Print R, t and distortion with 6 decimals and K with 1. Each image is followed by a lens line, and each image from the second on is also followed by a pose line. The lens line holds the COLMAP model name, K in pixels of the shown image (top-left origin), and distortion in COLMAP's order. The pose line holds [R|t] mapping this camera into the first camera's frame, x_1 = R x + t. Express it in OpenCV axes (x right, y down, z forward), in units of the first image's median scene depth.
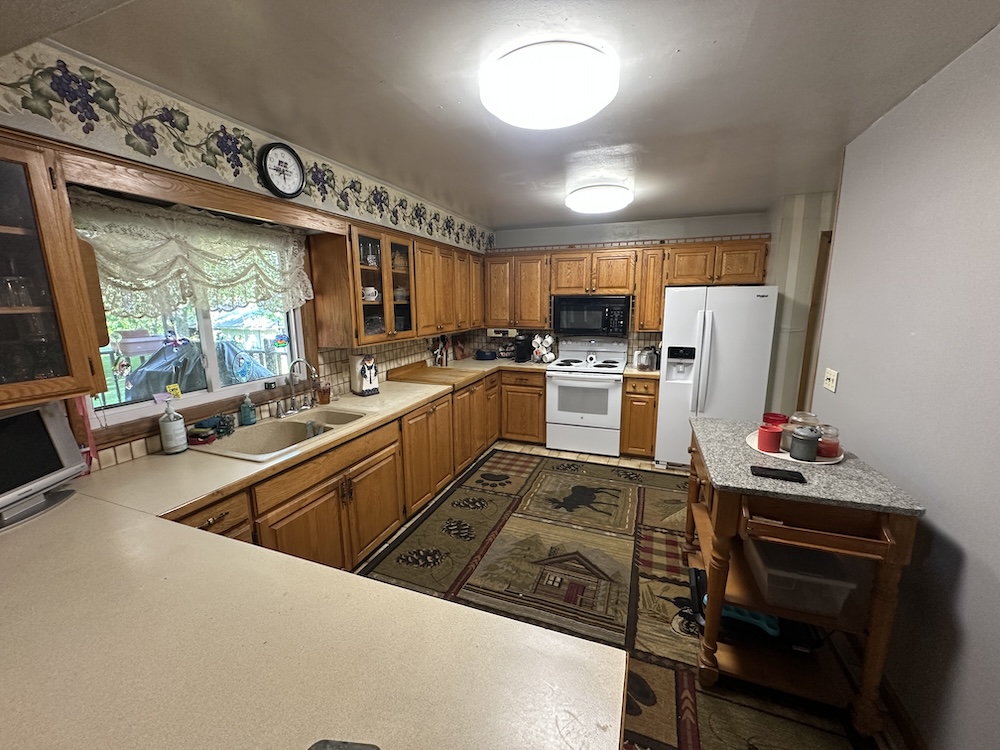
lens RADIAL K [[400.5, 0, 499.9], [0, 400.5, 375.9], [0, 0, 1]] dist [-0.002405, 0.000412]
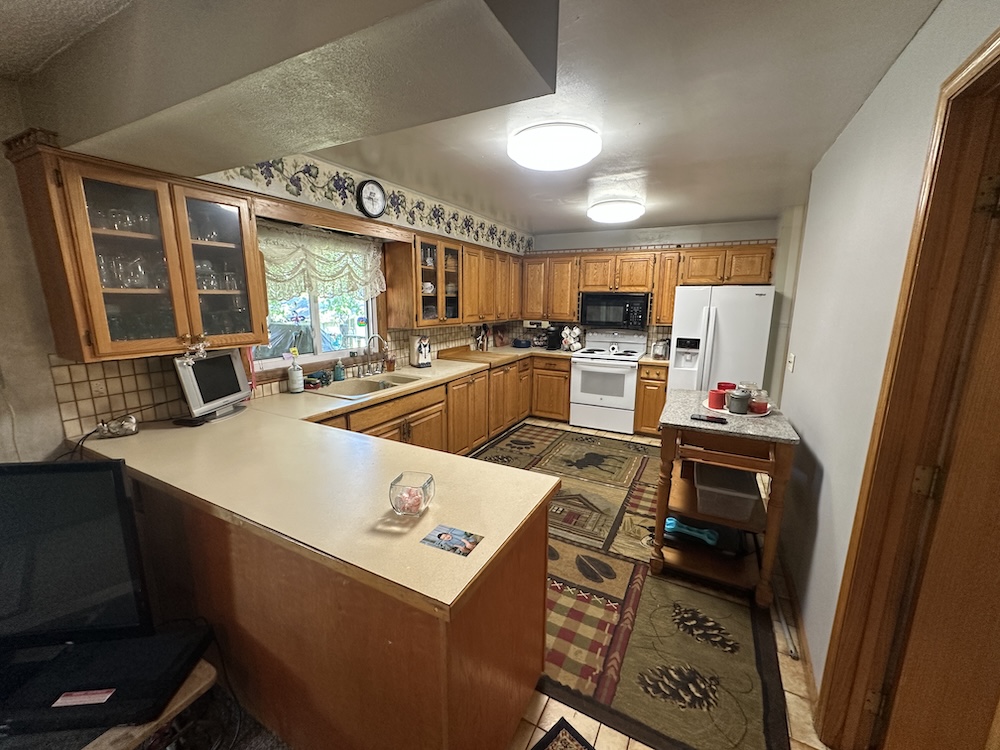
lens RADIAL K [[400.5, 0, 499.0], [0, 400.5, 376.6], [0, 0, 1]] dist [-0.002405, 0.000412]
pose [[0.992159, 0.039904, -0.118444, 0.072107], [-0.039292, 0.999200, 0.007492, 0.065697], [0.118648, -0.002780, 0.992932, -0.267965]]
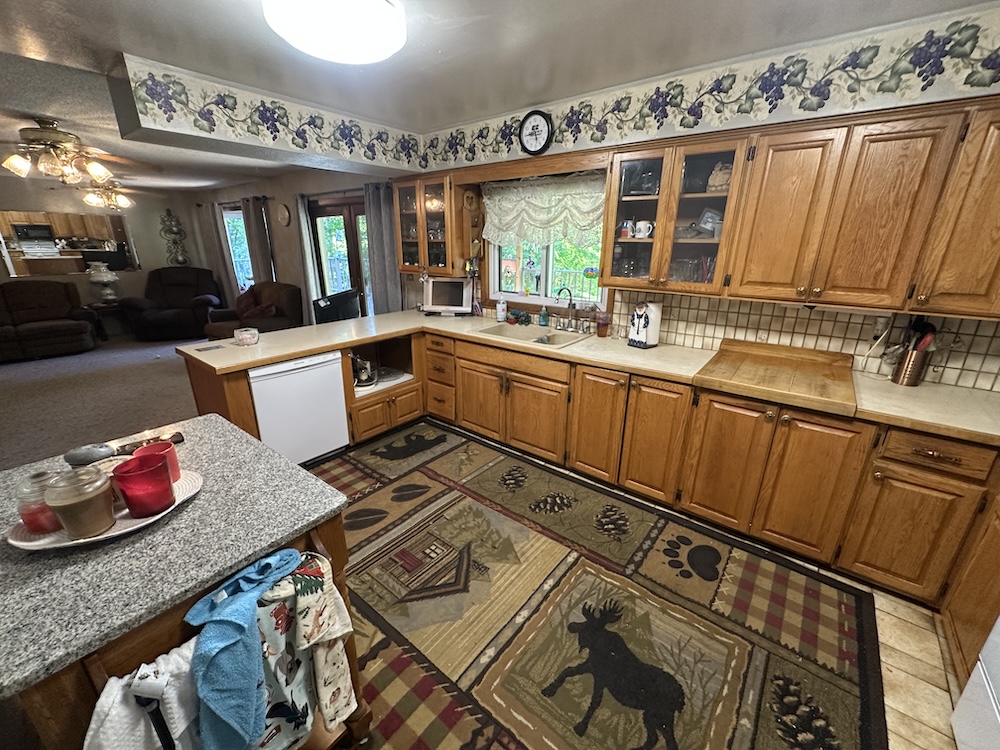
lens RADIAL K [[400.5, 0, 502.0], [0, 400.5, 375.8], [0, 0, 1]] dist [-0.002405, 0.000412]
pose [[-0.298573, 0.309109, -0.902943, 0.680918], [-0.182172, 0.910244, 0.371846, -0.196179], [0.936839, 0.275515, -0.215463, 1.053713]]
